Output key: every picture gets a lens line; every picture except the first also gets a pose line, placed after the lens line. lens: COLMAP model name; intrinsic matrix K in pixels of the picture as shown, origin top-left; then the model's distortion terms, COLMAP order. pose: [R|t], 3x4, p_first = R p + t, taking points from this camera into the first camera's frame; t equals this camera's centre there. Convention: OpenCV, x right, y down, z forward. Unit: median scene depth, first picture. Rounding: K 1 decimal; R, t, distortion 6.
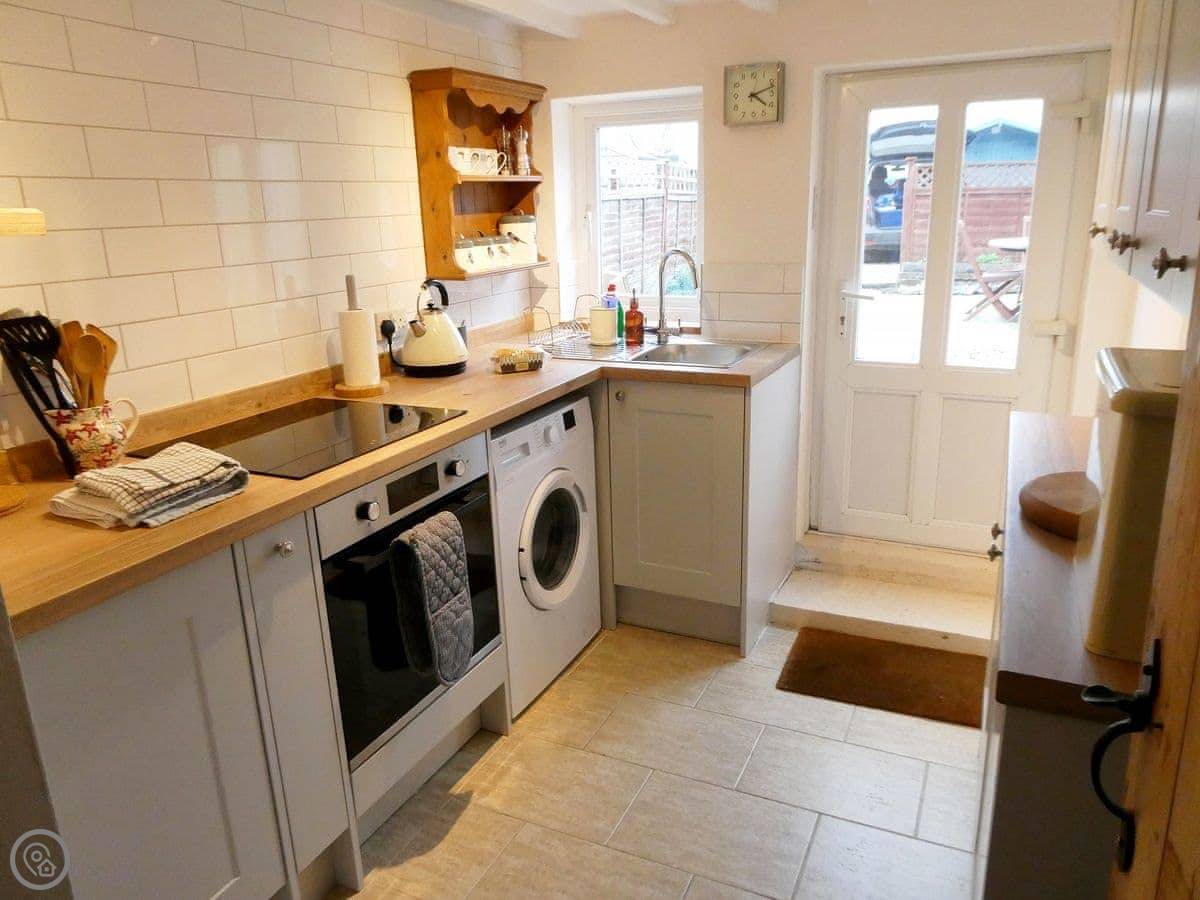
lens RADIAL K [[852.9, 0, 597.6], [0, 852.9, 477.8], [0, 0, 1]] dist [-0.148338, -0.001600]
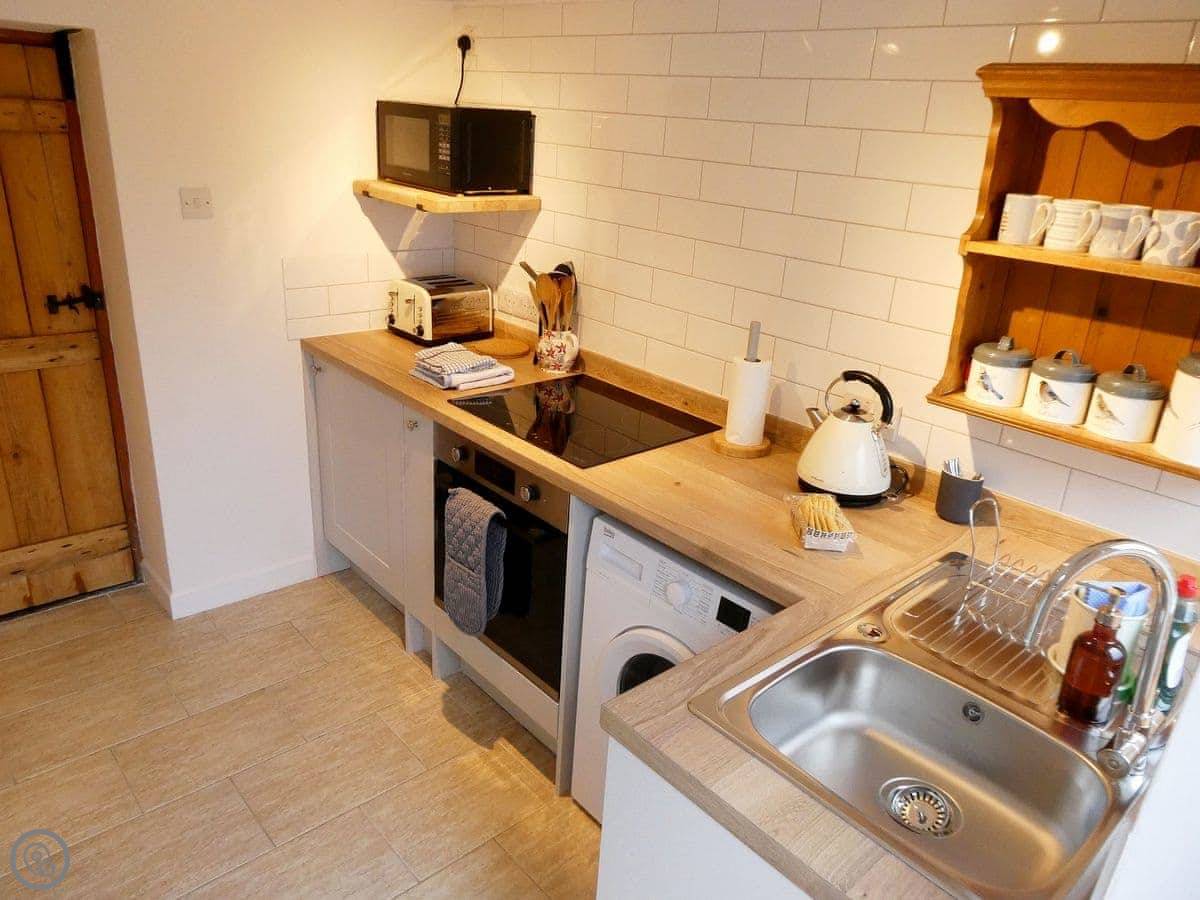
lens RADIAL K [[848.3, 0, 600.0], [0, 848.3, 450.0], [0, 0, 1]] dist [-0.026173, -0.000929]
pose [[-0.397620, 0.337741, -0.853129, 0.531448], [-0.328096, 0.815980, 0.475951, -0.458846], [0.856885, 0.469156, -0.213639, 1.006059]]
